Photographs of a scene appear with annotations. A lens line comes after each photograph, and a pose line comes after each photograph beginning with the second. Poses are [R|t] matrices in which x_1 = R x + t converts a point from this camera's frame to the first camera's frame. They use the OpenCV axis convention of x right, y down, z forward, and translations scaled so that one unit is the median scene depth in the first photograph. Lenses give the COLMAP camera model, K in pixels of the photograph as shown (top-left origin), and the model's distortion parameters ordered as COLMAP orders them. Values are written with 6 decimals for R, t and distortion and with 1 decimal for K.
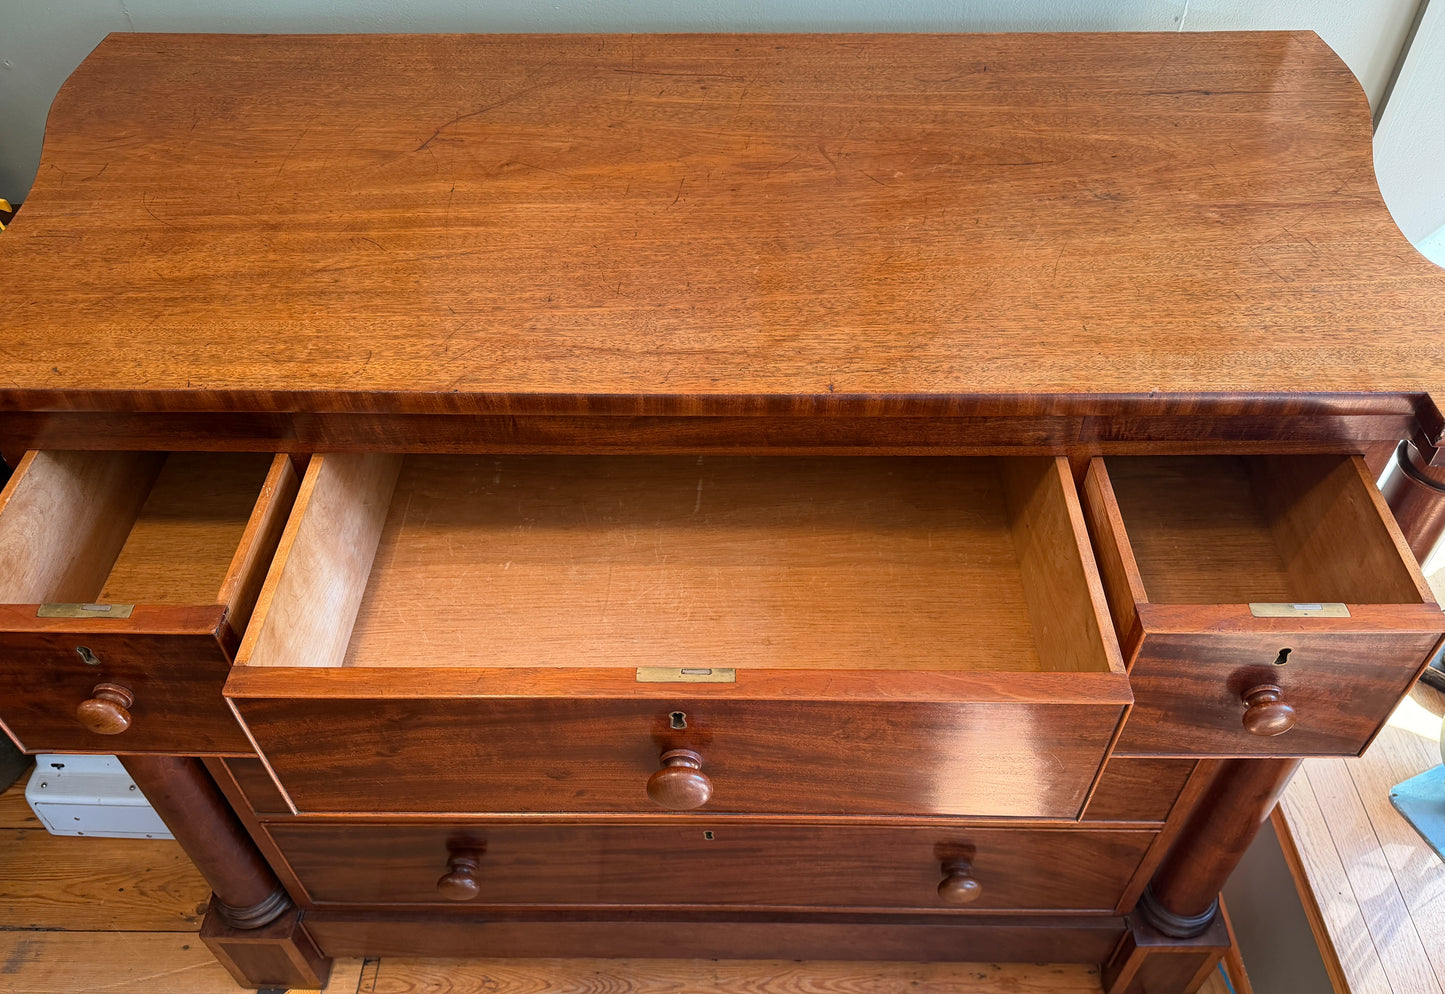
lens RADIAL K [[1133.4, 0, 724.8], [0, 1133.4, 478.7], [0, 0, 1]] dist [0.161846, -0.325808]
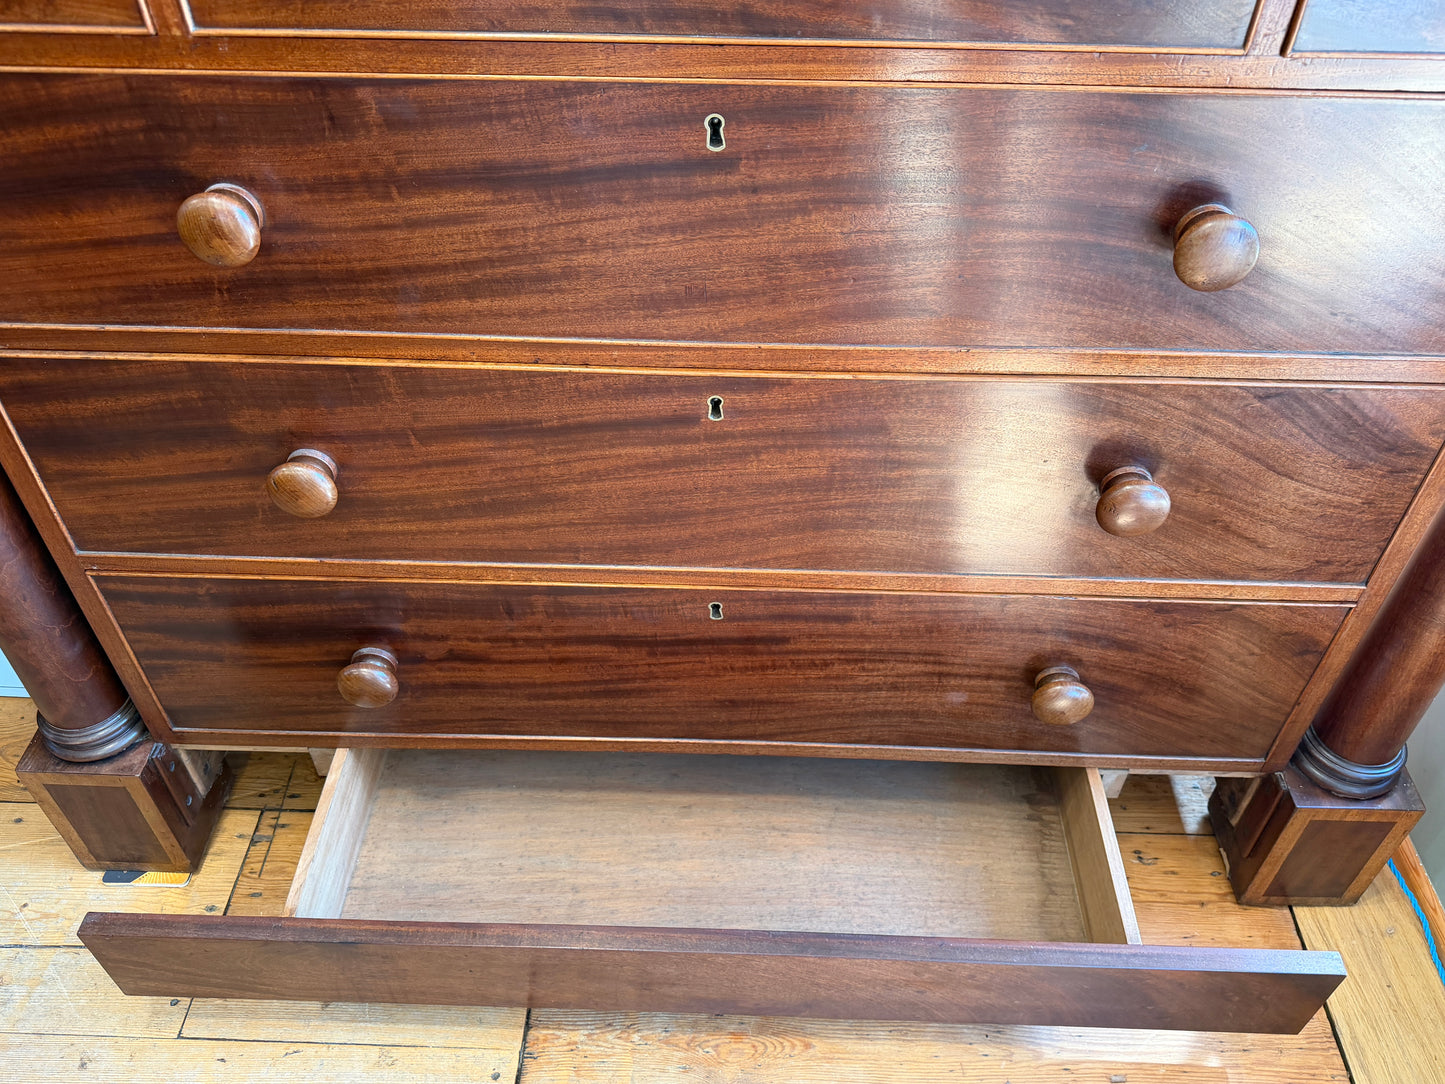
lens RADIAL K [[1123.0, 0, 722.5], [0, 1123.0, 542.0], [0, 0, 1]] dist [0.141835, -0.264933]
pose [[0.999759, 0.021922, 0.001239, -0.010940], [-0.021851, 0.998869, -0.042233, 0.283681], [-0.002164, 0.042196, 0.999107, 0.280163]]
